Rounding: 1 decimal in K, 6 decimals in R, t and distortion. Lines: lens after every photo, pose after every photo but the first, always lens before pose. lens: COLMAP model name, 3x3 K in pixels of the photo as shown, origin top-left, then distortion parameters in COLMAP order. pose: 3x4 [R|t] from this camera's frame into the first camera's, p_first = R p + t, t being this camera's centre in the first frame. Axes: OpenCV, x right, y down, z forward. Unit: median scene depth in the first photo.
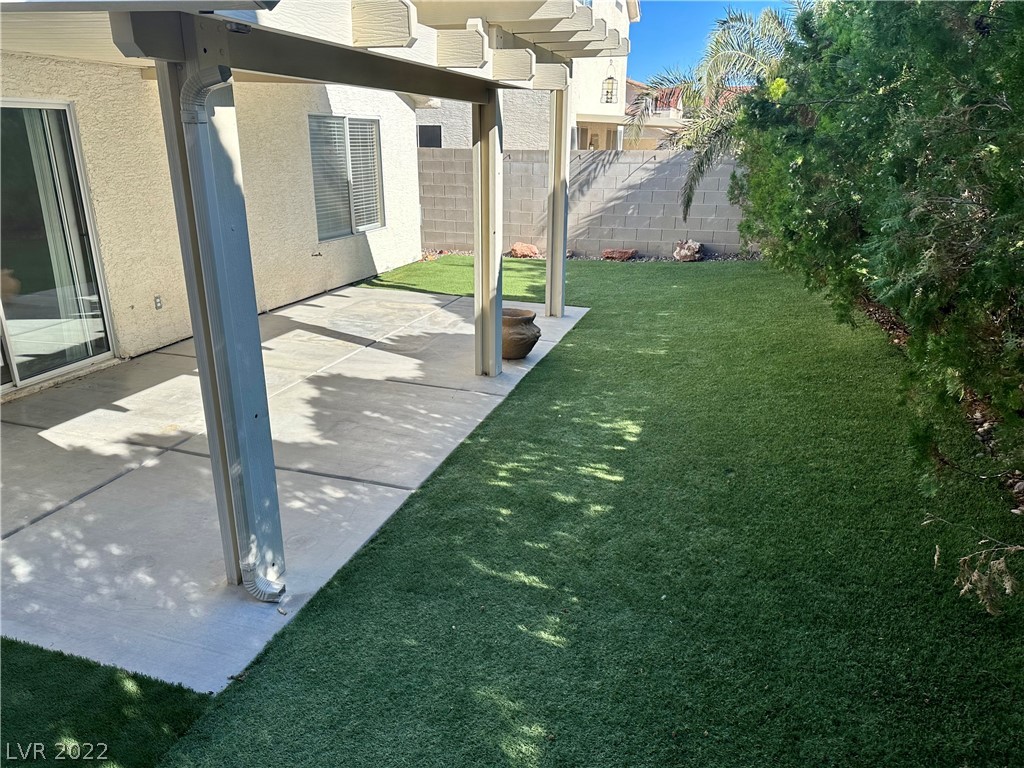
lens RADIAL K [[715.8, 0, 507.8], [0, 715.8, 394.5], [0, 0, 1]] dist [0.085208, -0.100581]
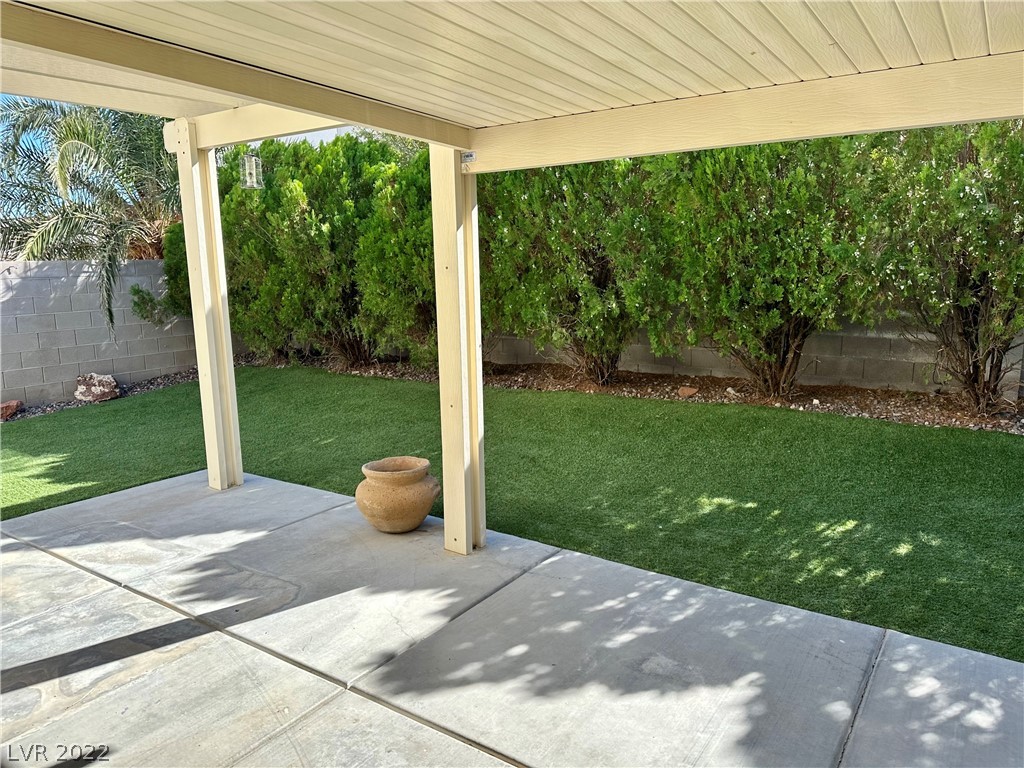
lens RADIAL K [[715.8, 0, 510.7], [0, 715.8, 385.1], [0, 0, 1]] dist [0.085208, -0.100581]
pose [[0.282051, -0.174592, 0.943379, -0.747664], [0.335145, 0.939285, 0.073633, -0.249298], [-0.898958, 0.295401, 0.323440, 0.812124]]
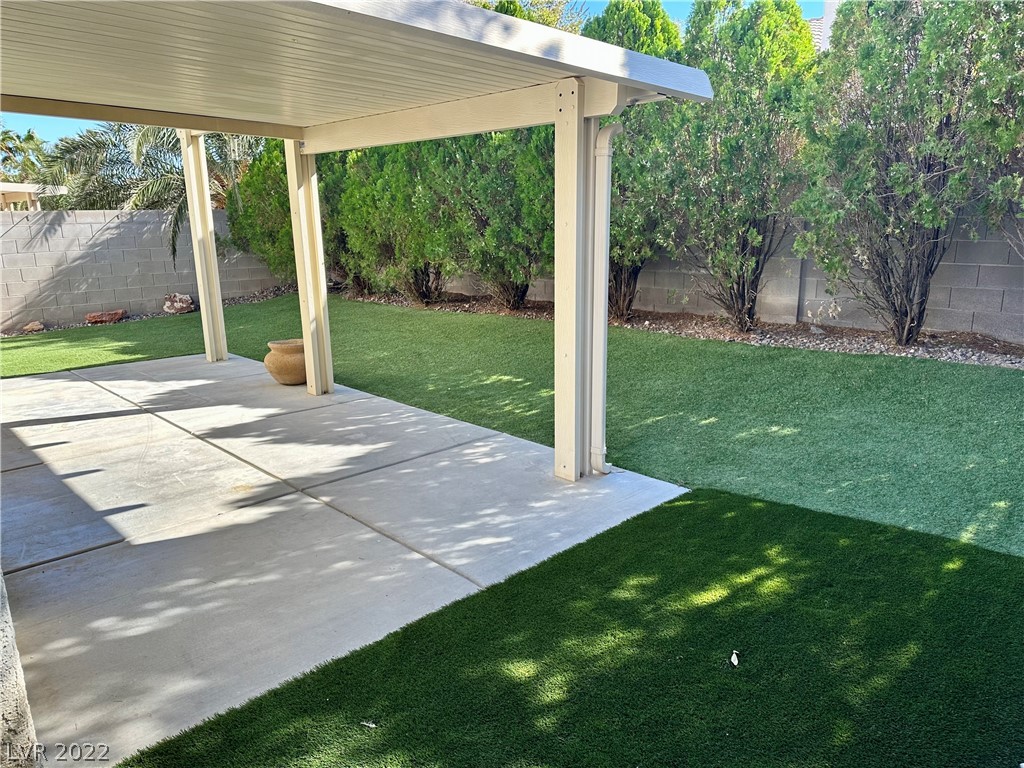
lens RADIAL K [[715.8, 0, 517.7], [0, 715.8, 391.6], [0, 0, 1]] dist [0.085208, -0.100581]
pose [[0.460625, -0.224184, 0.858817, -0.980972], [0.309270, 0.947480, 0.081452, -0.032945], [-0.831971, 0.228087, 0.505766, 0.221150]]
